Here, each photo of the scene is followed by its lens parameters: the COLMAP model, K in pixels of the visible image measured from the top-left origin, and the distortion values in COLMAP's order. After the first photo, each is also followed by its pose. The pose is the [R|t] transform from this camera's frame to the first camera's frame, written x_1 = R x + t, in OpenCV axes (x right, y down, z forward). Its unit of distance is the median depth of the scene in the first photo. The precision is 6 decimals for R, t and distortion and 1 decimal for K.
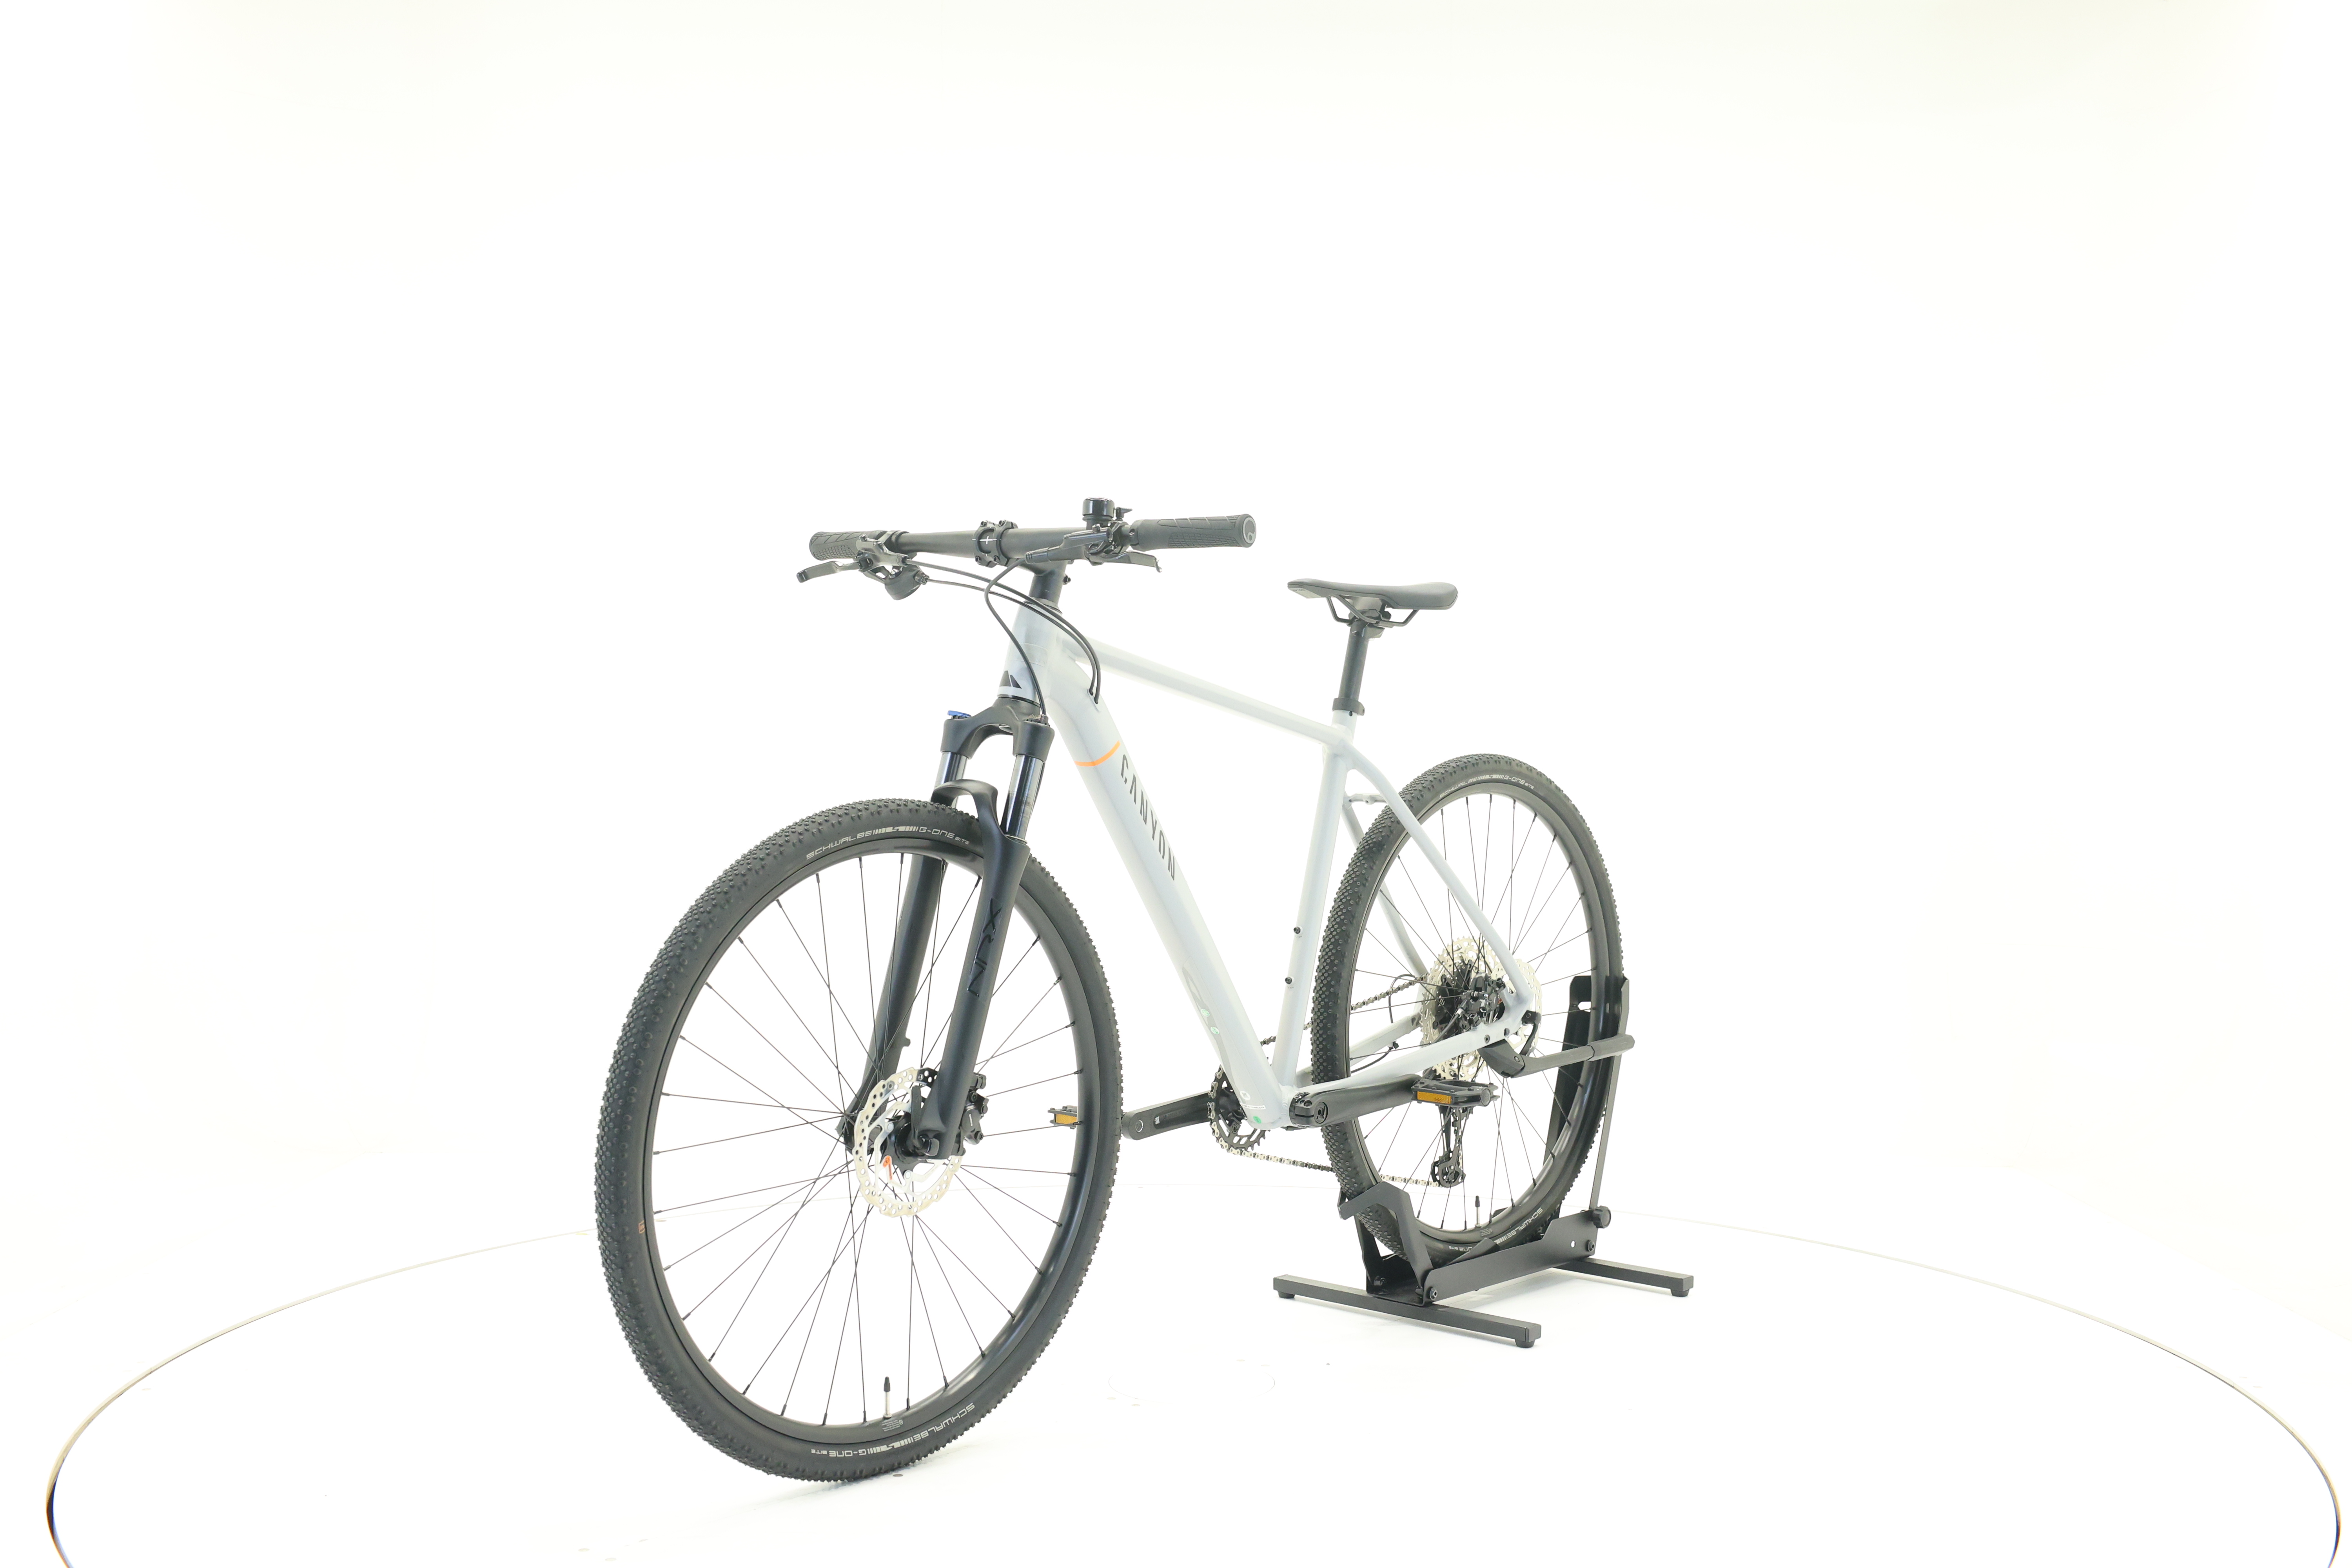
lens RADIAL K [[2474.3, 0, 1181.9], [0, 2474.3, 785.9], [0, 0, 1]] dist [0.031834, 0.000000]
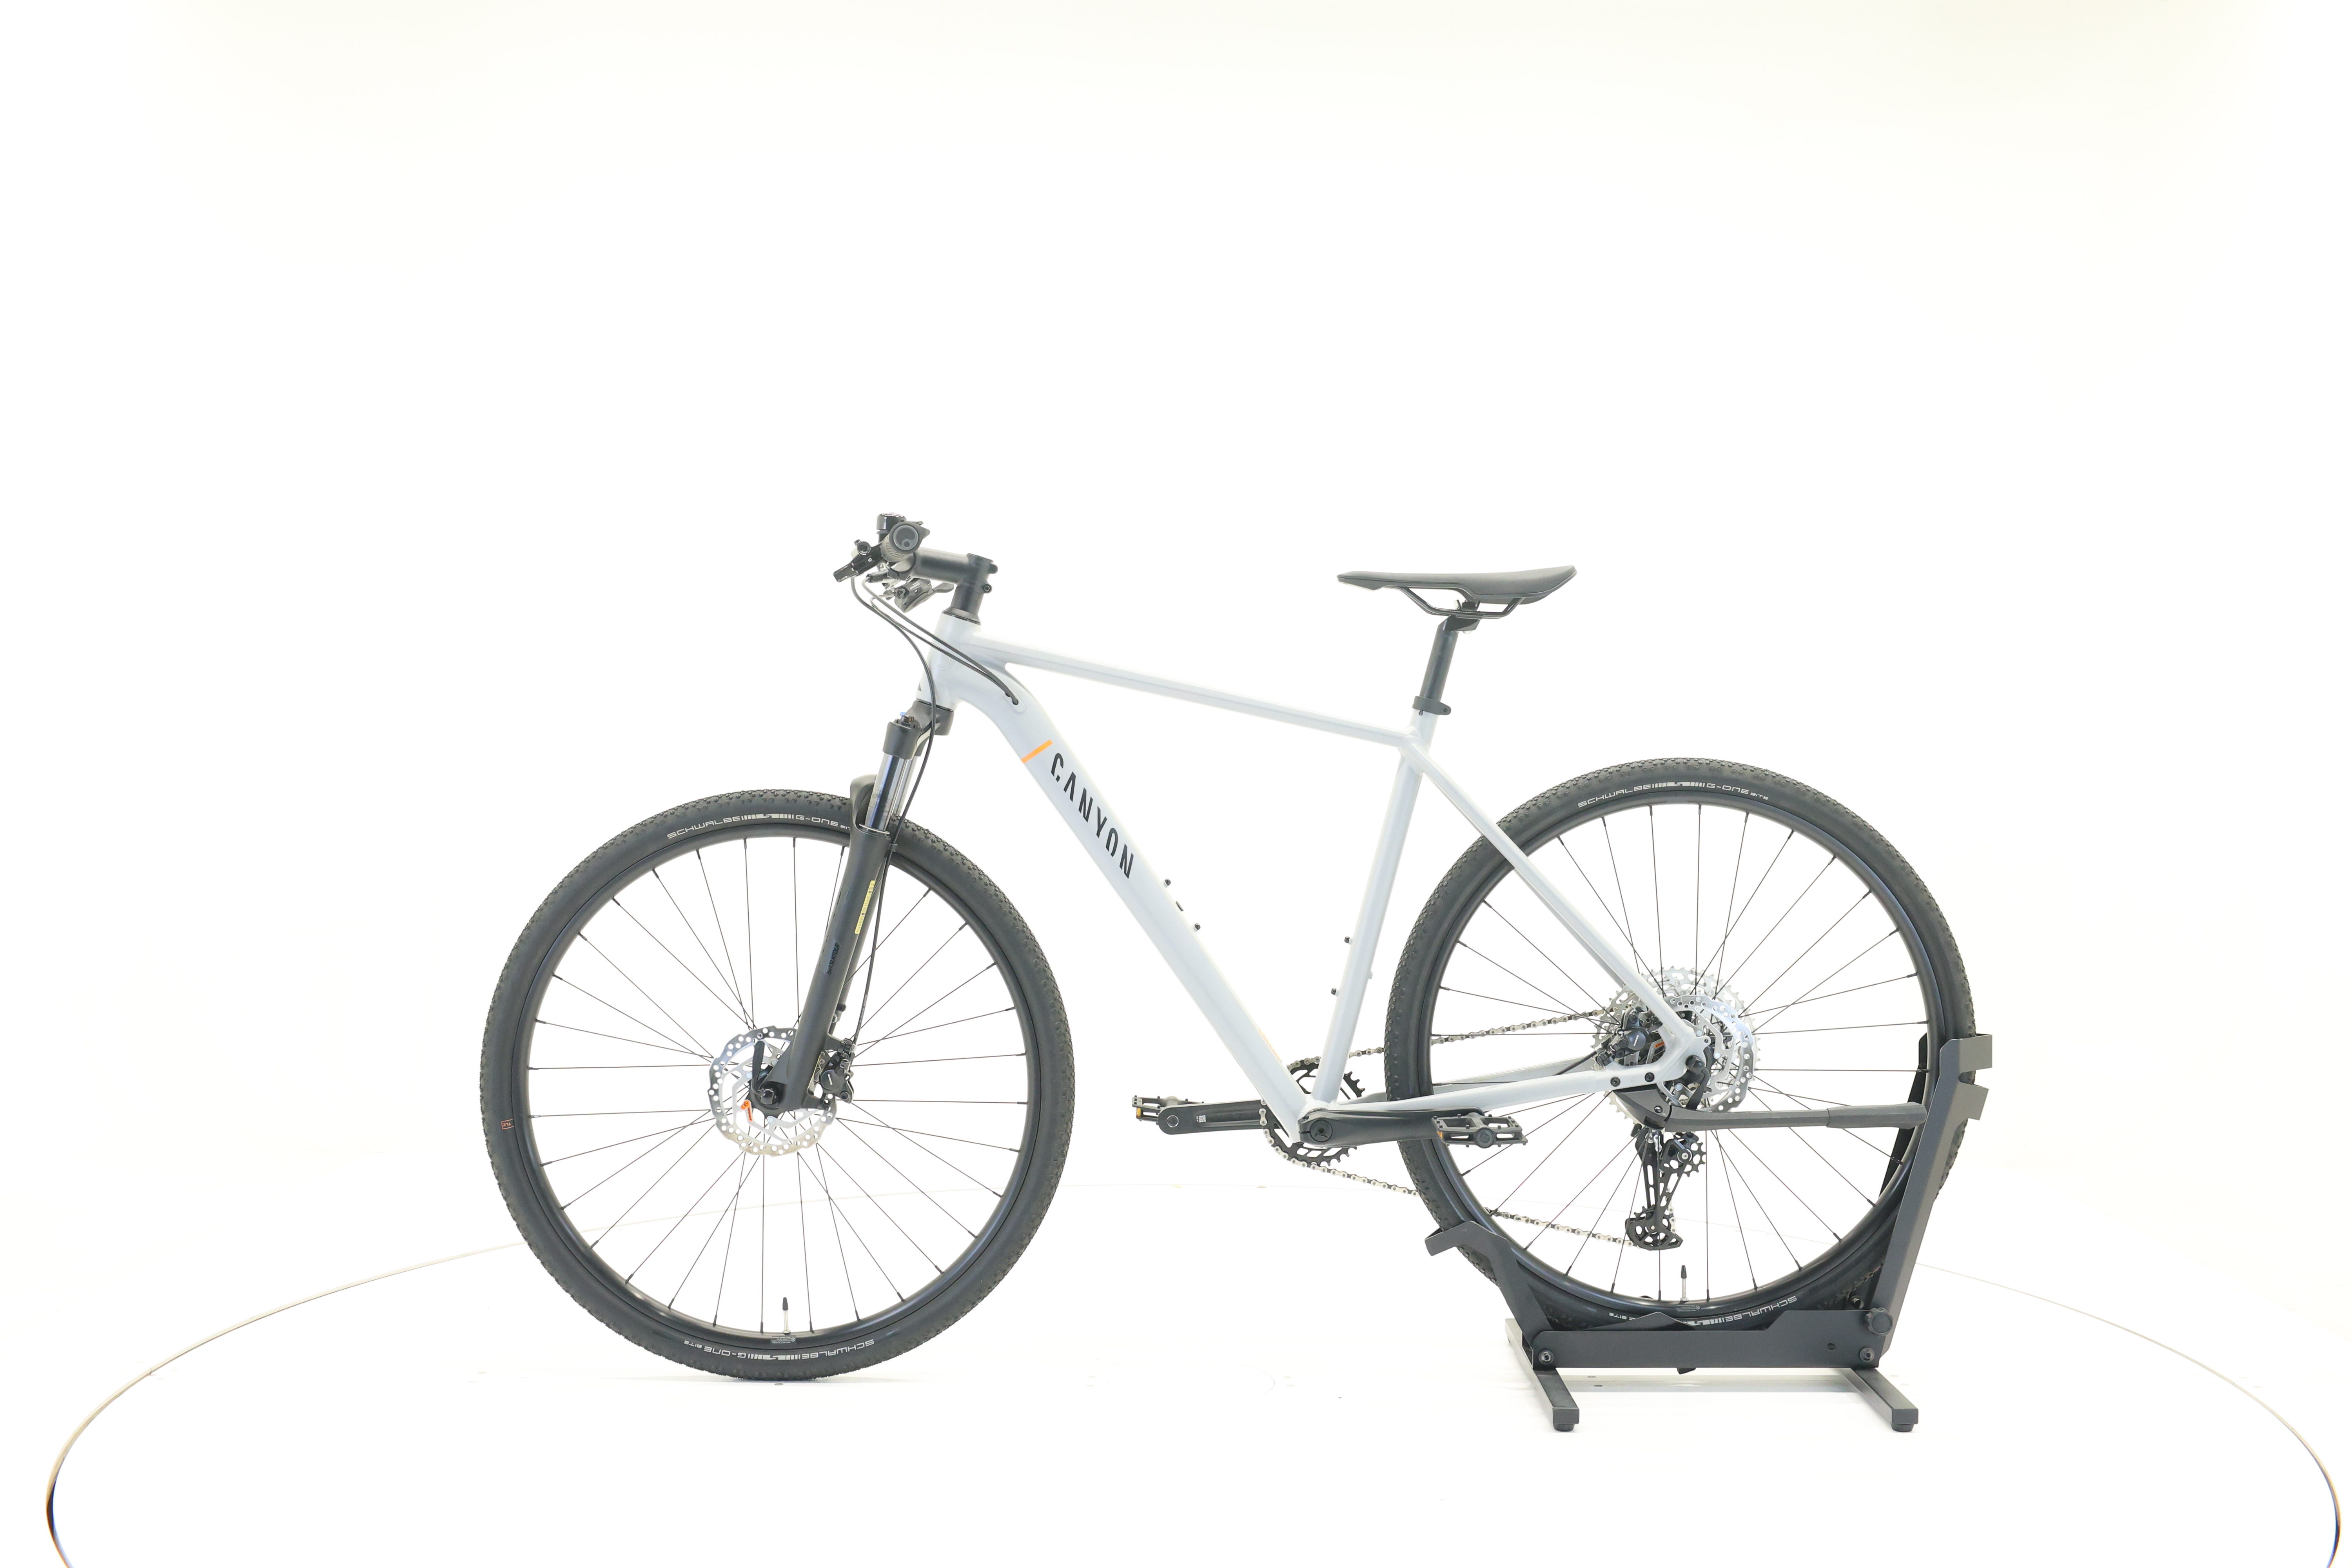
lens RADIAL K [[2474.3, 0, 1183.2], [0, 2474.3, 788.5], [0, 0, 1]] dist [0.031834, 0.000000]
pose [[0.670923, 0.009100, -0.741471, 0.787541], [-0.018561, 0.999818, -0.004524, 0.005765], [0.741294, 0.016797, 0.670970, 0.341797]]
